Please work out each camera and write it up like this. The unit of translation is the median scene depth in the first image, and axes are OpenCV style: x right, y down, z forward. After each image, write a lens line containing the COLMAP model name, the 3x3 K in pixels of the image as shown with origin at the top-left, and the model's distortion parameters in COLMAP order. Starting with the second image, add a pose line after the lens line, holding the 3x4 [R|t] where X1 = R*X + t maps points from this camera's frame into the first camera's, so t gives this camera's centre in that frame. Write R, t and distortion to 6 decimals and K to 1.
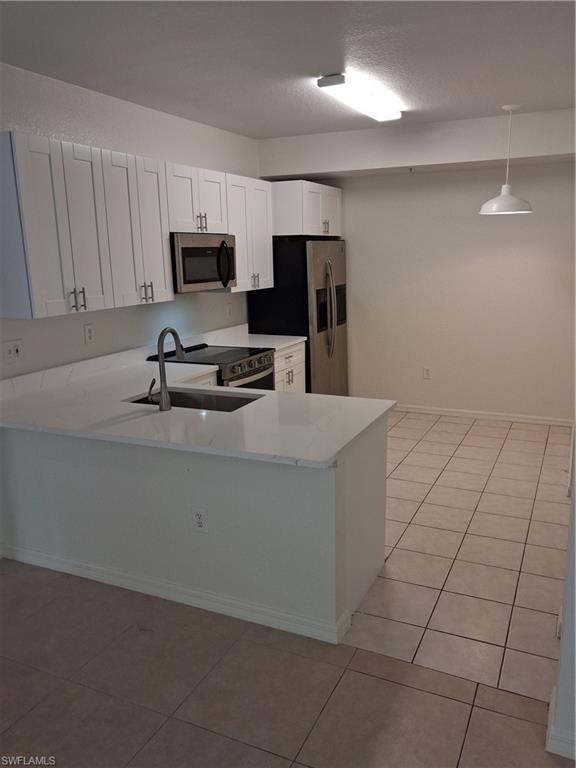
lens RADIAL K [[612.4, 0, 288.0], [0, 612.4, 384.0], [0, 0, 1]] dist [0.065669, -0.002642]
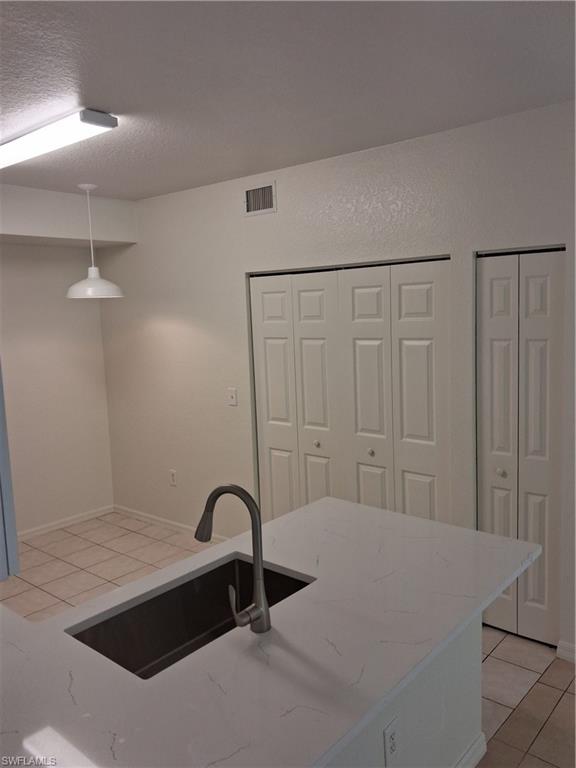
lens RADIAL K [[612.4, 0, 288.0], [0, 612.4, 384.0], [0, 0, 1]] dist [0.065669, -0.002642]
pose [[0.260769, -0.102406, 0.959954, -0.466413], [0.231446, 0.971991, 0.040819, -0.124600], [-0.937247, 0.211533, 0.277167, 0.515152]]
